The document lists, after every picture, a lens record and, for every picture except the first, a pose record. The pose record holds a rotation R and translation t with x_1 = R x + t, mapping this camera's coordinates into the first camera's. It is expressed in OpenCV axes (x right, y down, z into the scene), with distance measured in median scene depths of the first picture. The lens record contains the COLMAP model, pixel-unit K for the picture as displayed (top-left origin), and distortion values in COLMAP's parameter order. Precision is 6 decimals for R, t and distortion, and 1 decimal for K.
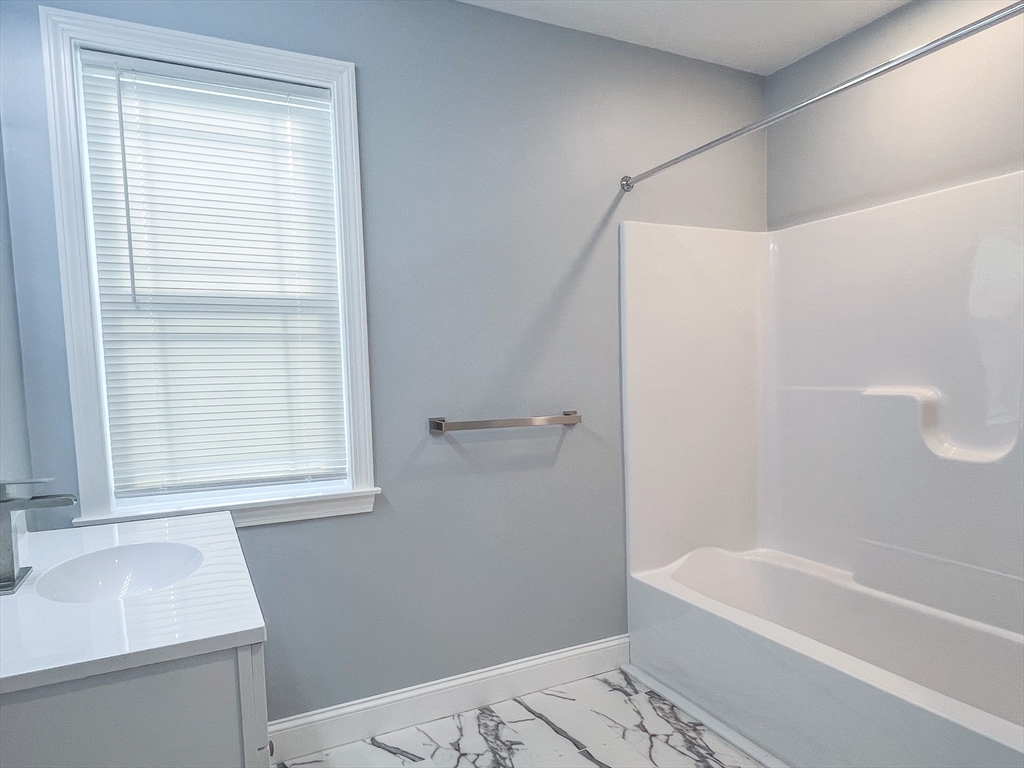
lens RADIAL K [[642.3, 0, 502.2], [0, 642.3, 415.4], [0, 0, 1]] dist [0.001296, -0.002638]
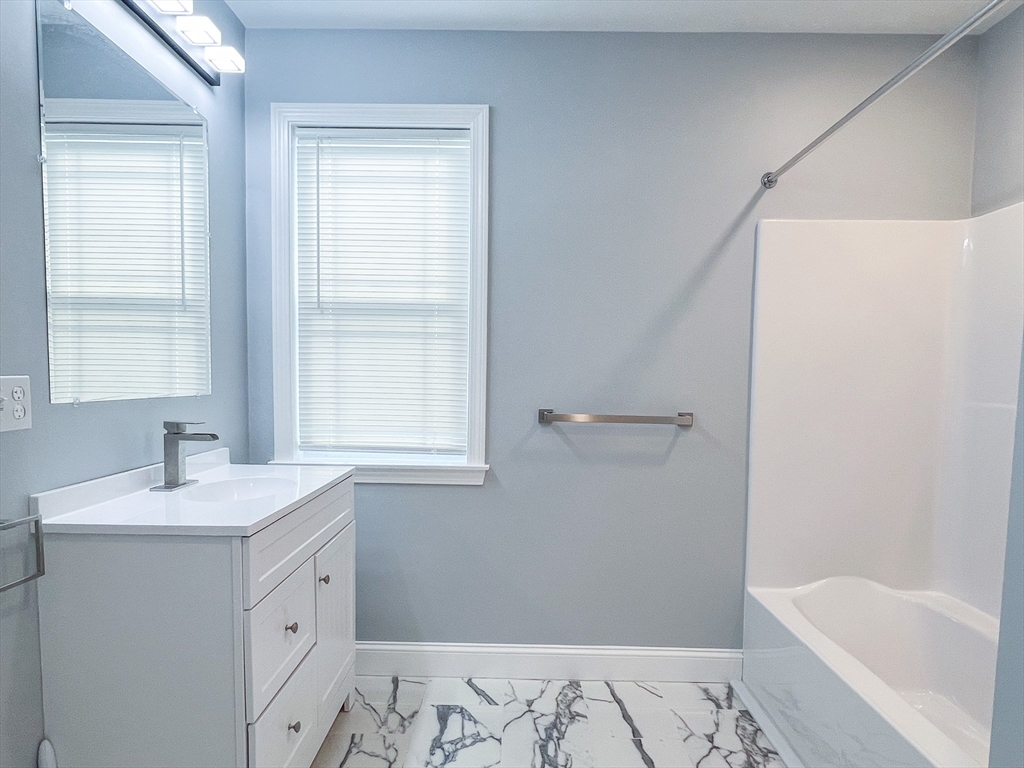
lens RADIAL K [[642.3, 0, 502.6], [0, 642.3, 411.9], [0, 0, 1]] dist [0.001296, -0.002638]
pose [[0.889777, 0.066811, -0.451478, 0.350782], [-0.070830, 0.997456, 0.008014, 0.004837], [0.450865, 0.024848, 0.892246, -0.028970]]
